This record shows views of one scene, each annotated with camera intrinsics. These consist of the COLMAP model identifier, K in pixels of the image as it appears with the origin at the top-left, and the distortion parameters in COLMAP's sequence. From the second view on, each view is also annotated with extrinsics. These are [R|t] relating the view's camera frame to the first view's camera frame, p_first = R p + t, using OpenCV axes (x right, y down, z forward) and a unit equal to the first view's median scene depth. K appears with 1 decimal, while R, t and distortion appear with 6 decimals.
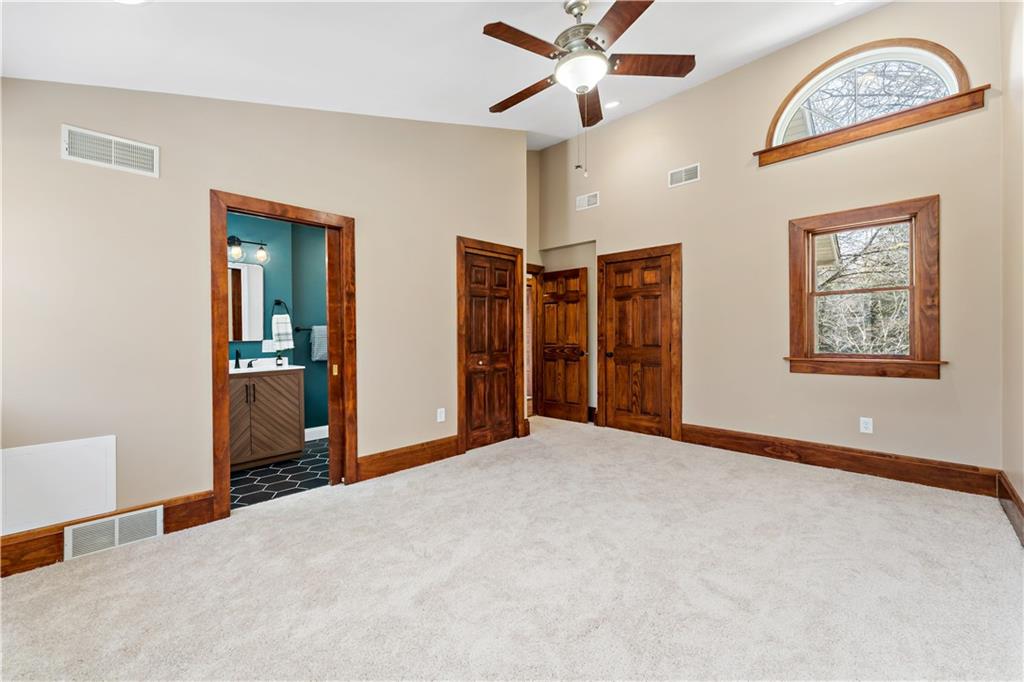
lens RADIAL K [[410.6, 0, 512.4], [0, 410.6, 343.8], [0, 0, 1]] dist [-0.003826, 0.000125]
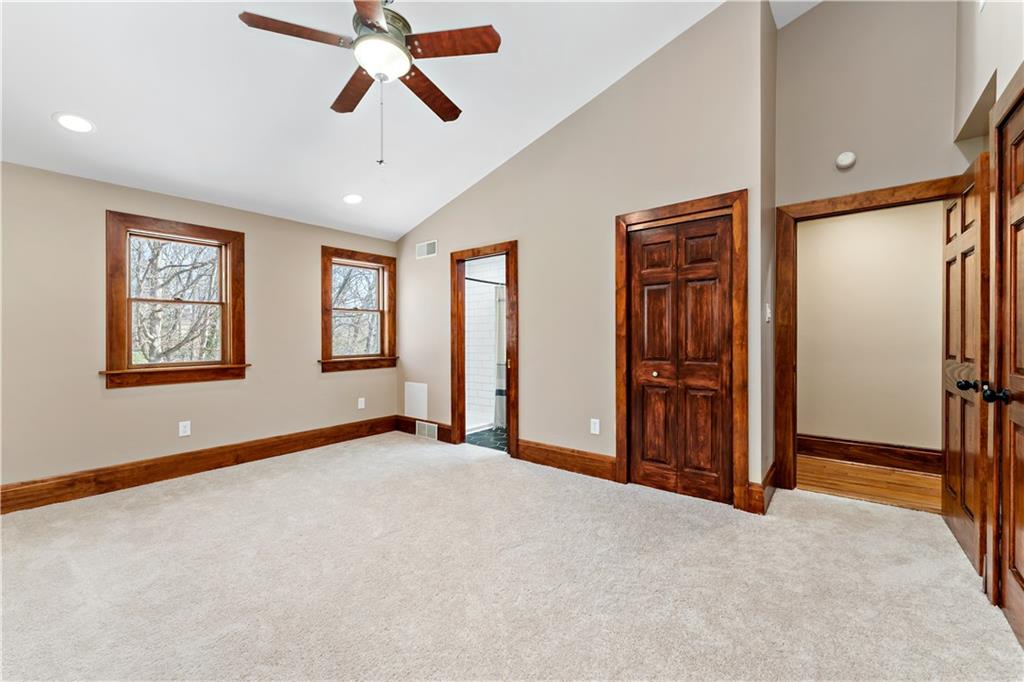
lens RADIAL K [[410.6, 0, 516.8], [0, 410.6, 340.0], [0, 0, 1]] dist [-0.003826, 0.000125]
pose [[0.093192, 0.008256, -0.995614, 0.627100], [-0.020354, 0.999772, 0.006386, -0.013887], [0.995440, 0.019669, 0.093339, 0.677933]]
